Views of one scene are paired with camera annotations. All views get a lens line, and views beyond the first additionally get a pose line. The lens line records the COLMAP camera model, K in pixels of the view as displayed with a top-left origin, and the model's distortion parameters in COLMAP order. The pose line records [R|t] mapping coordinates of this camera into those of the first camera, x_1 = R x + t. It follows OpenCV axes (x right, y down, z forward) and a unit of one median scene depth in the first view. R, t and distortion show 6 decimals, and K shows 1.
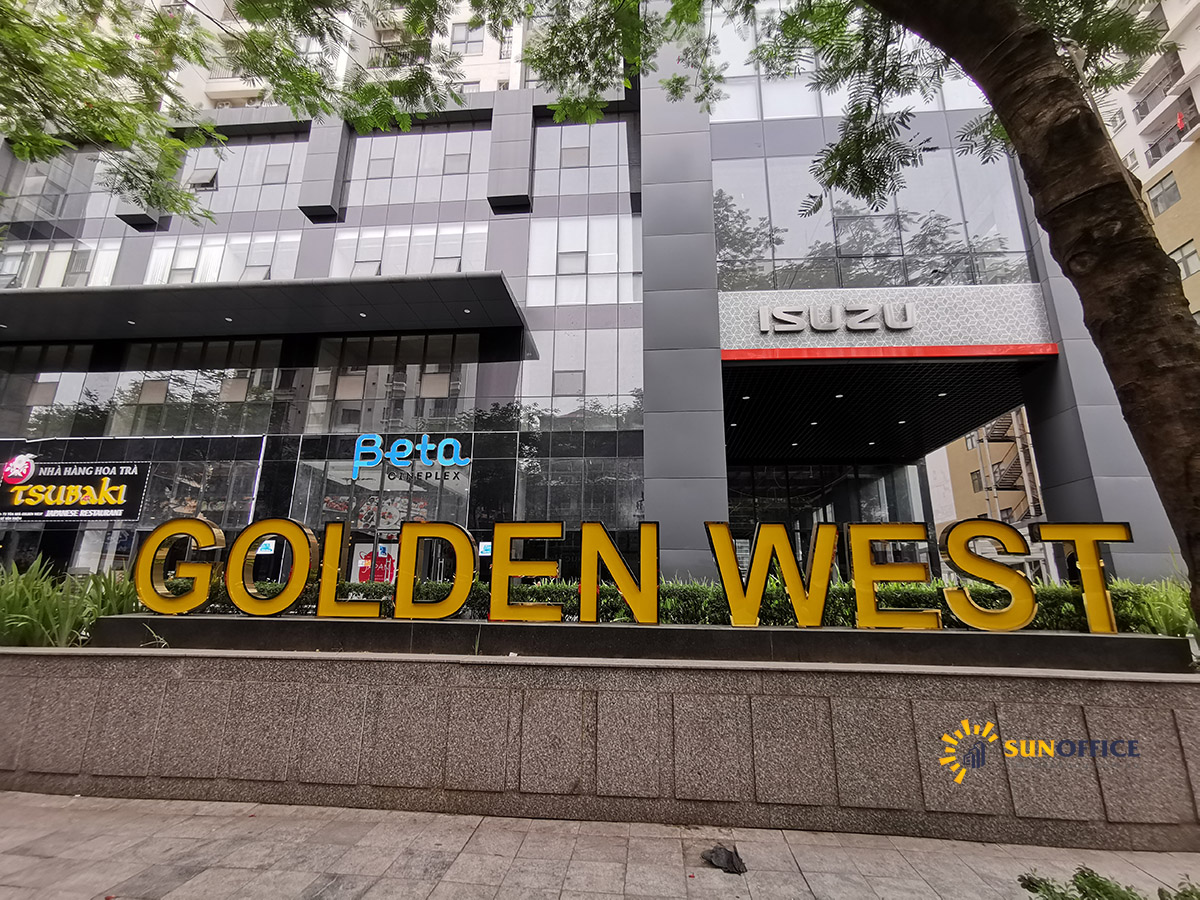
lens RADIAL K [[556.8, 0, 600.0], [0, 556.8, 450.0], [0, 0, 1]] dist [0.008820, 0.000352]
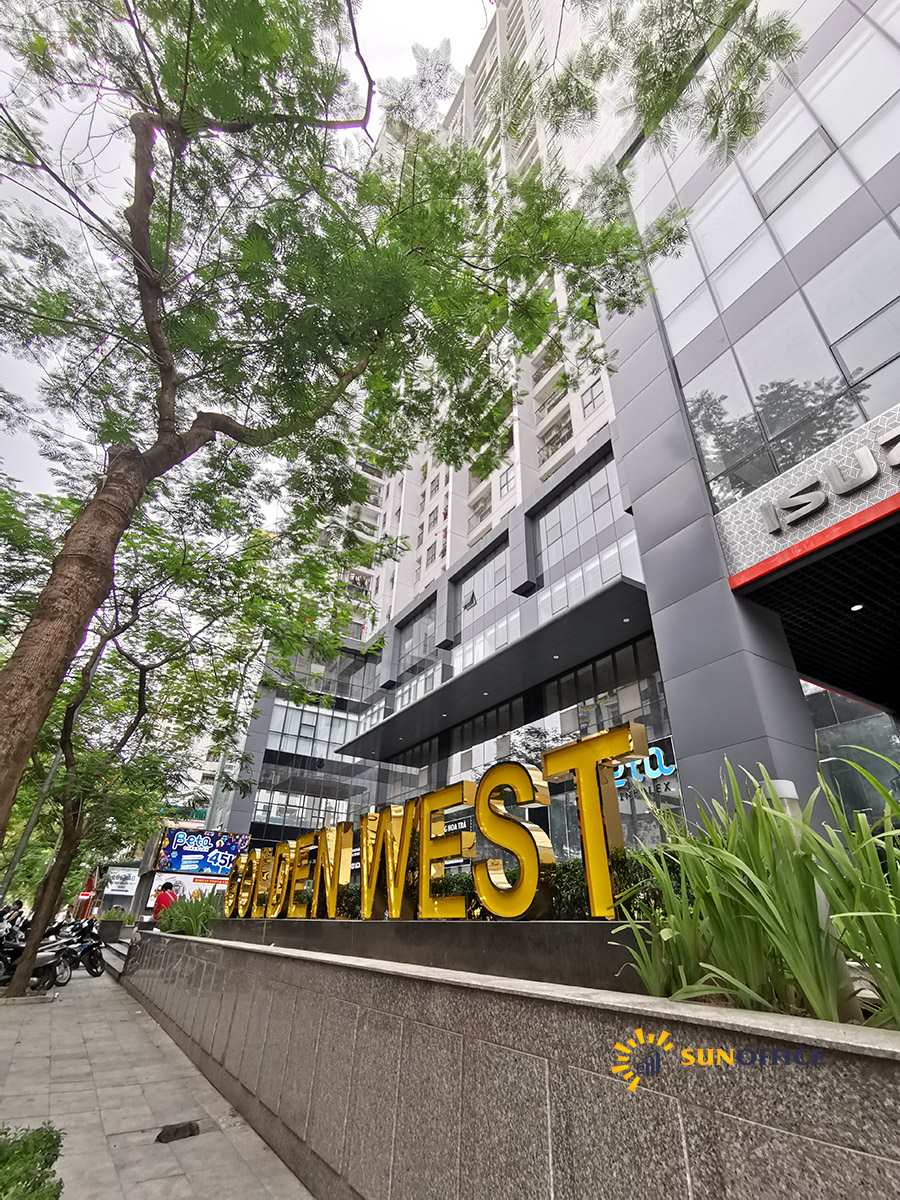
lens RADIAL K [[556.8, 0, 450.0], [0, 556.8, 600.0], [0, 0, 1]] dist [0.008820, 0.000352]
pose [[0.595330, -0.407888, -0.692250, 0.301457], [0.183922, 0.907867, -0.376763, 0.047317], [0.782148, 0.096978, 0.615500, 0.104927]]
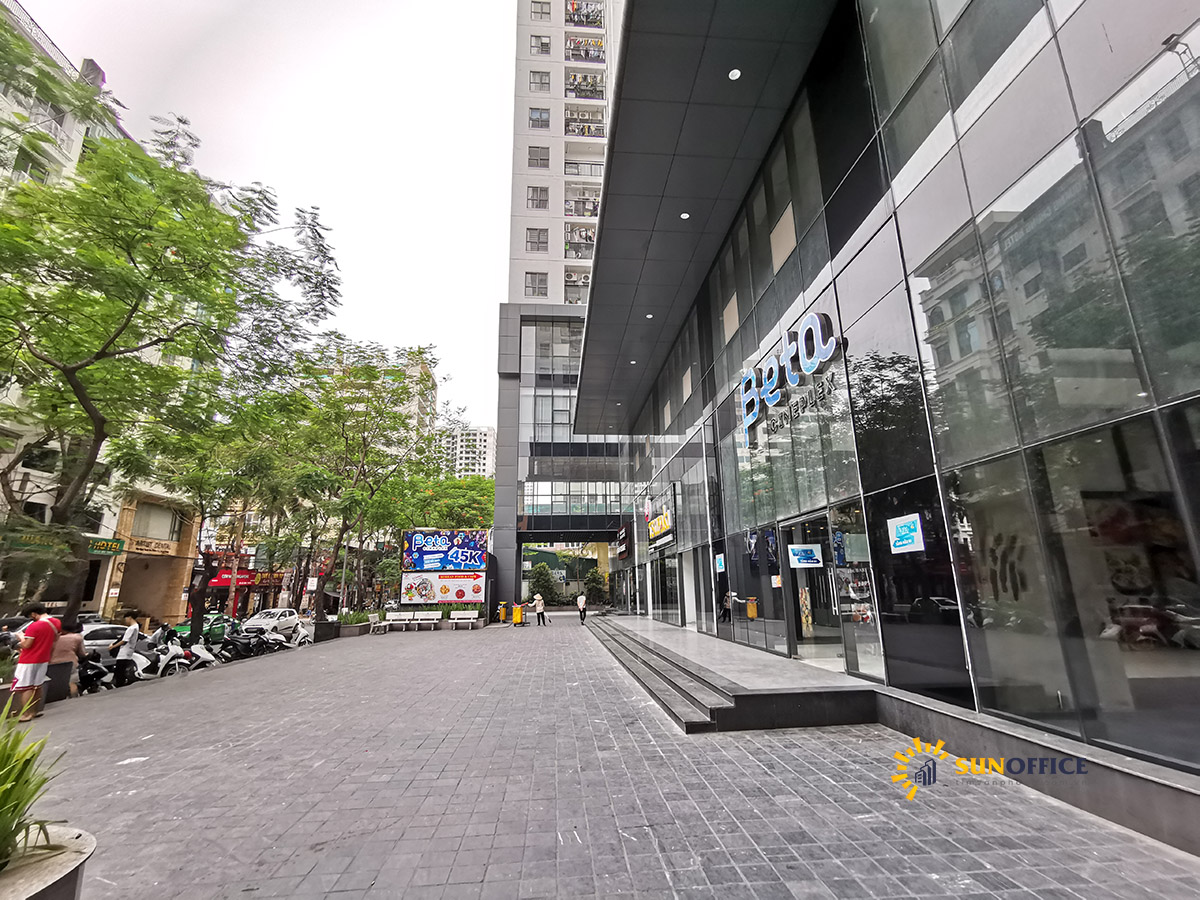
lens RADIAL K [[556.8, 0, 600.0], [0, 556.8, 450.0], [0, 0, 1]] dist [0.008820, 0.000352]
pose [[0.174210, -0.254621, -0.951220, 0.130558], [0.272401, 0.940756, -0.201932, 0.136935], [0.946281, -0.223935, 0.233248, 0.698567]]
